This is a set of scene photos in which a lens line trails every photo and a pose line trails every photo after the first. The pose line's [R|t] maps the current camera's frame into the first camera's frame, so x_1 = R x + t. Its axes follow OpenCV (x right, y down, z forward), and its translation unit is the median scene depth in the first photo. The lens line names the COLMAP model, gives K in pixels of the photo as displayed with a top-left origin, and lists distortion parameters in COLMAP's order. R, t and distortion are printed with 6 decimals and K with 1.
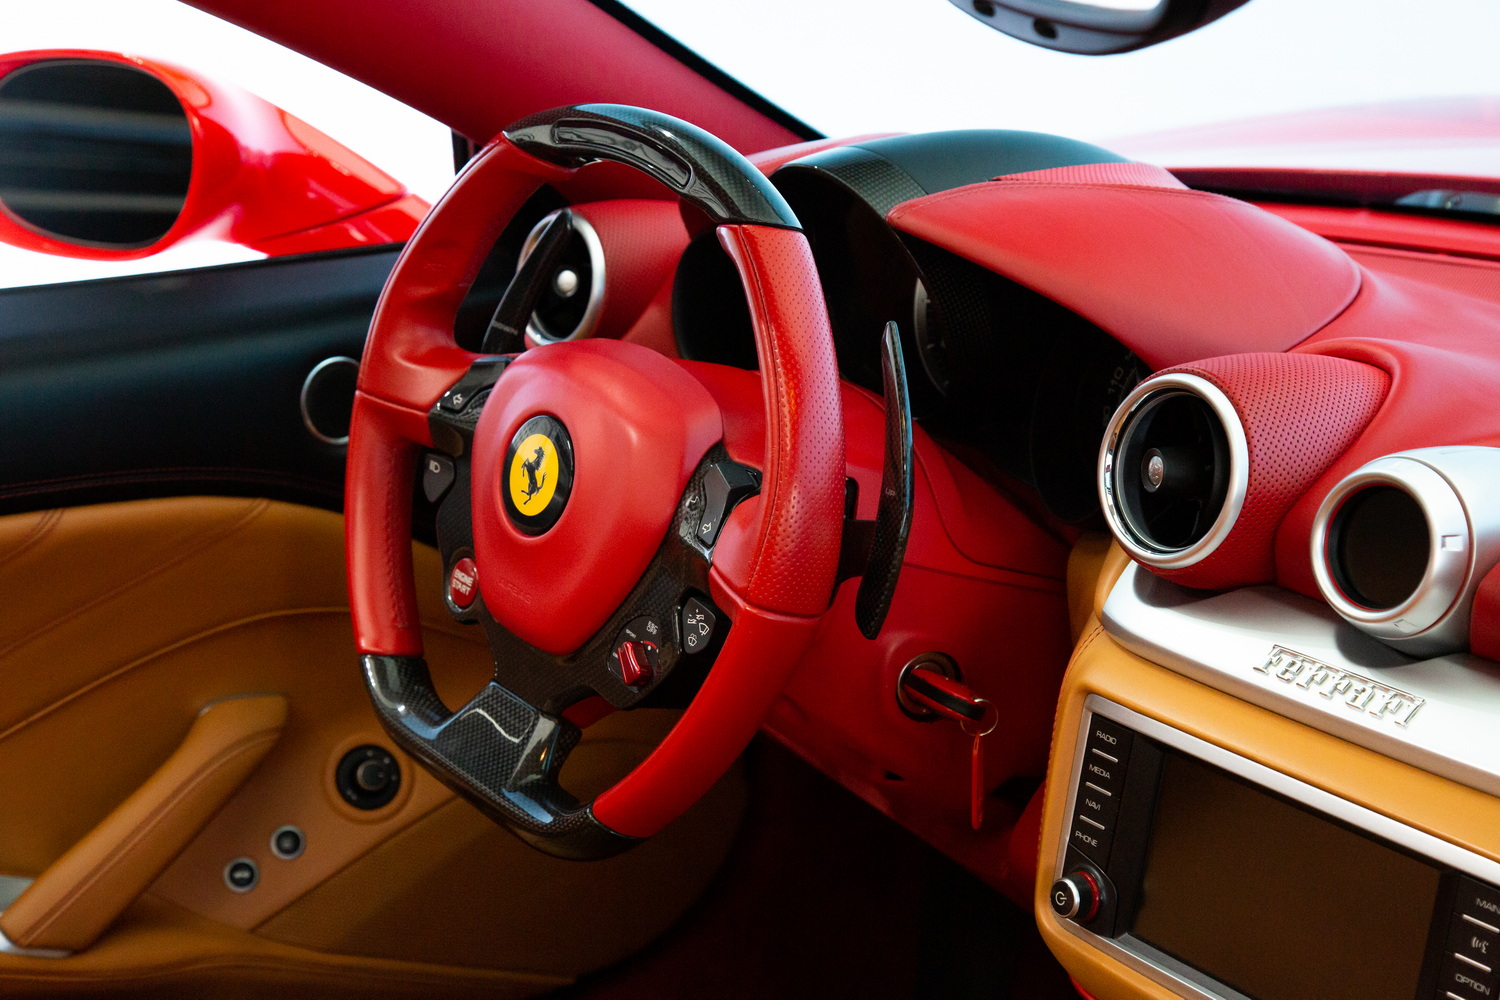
lens RADIAL K [[2680.5, 0, 750.0], [0, 2680.5, 500.0], [0, 0, 1]] dist [0.256138, 0.067957]
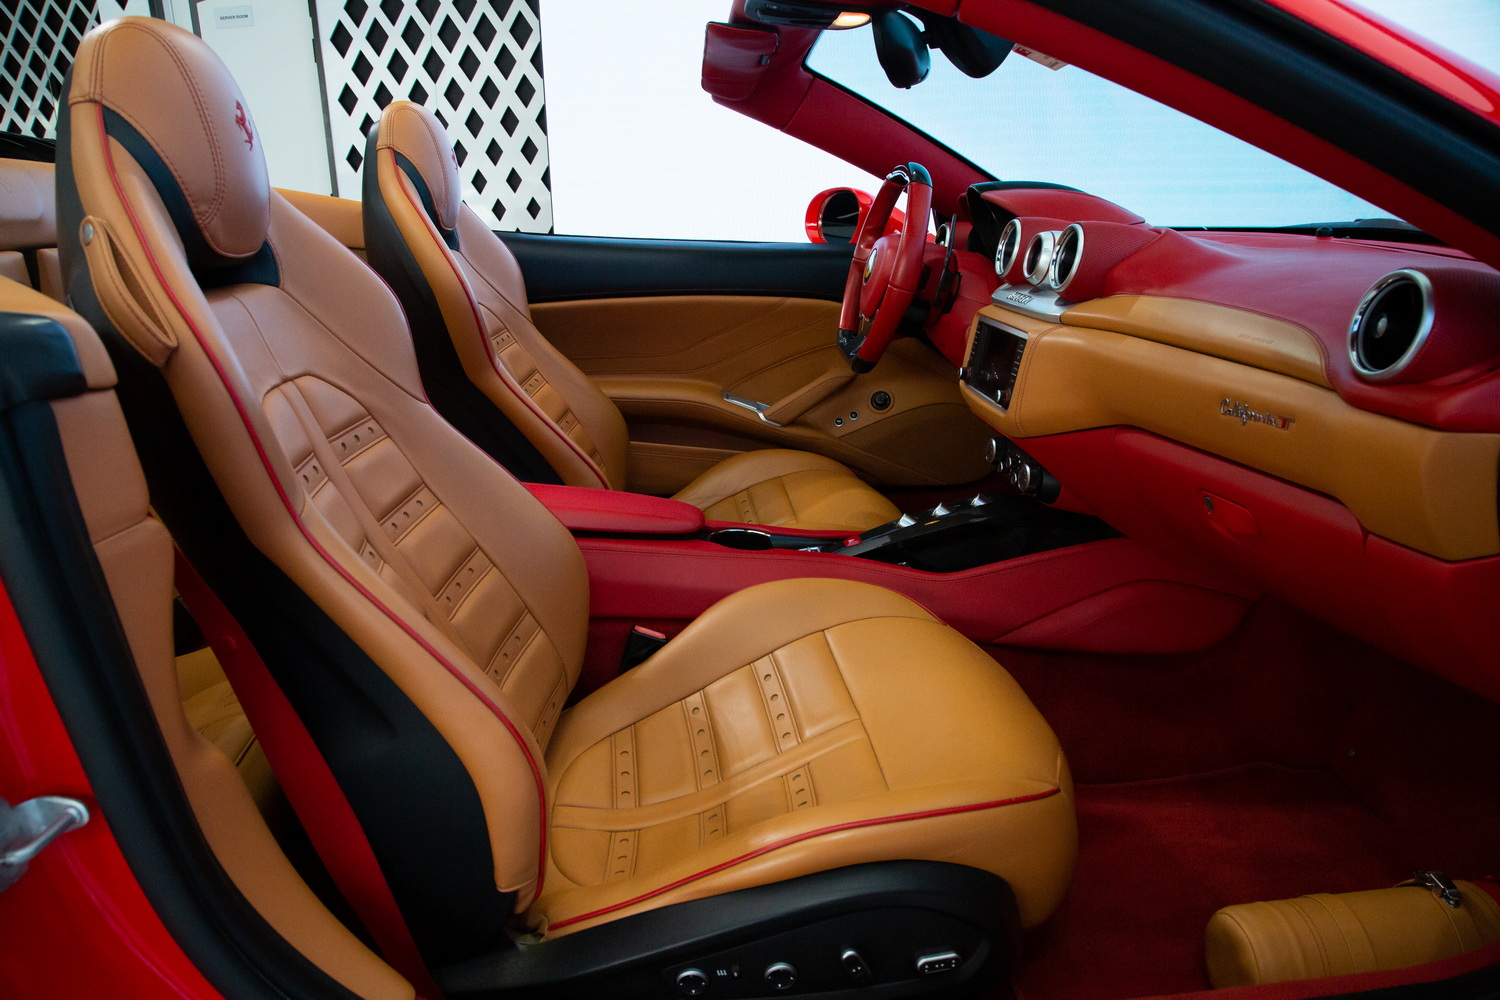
lens RADIAL K [[1026.2, 0, 754.3], [0, 1026.2, 483.2], [0, 0, 1]] dist [-0.057059, 0.003861]
pose [[0.838007, 0.136996, -0.528183, 0.534550], [-0.151138, 0.988374, 0.016563, 0.270415], [0.524311, 0.065949, 0.848969, -0.185358]]
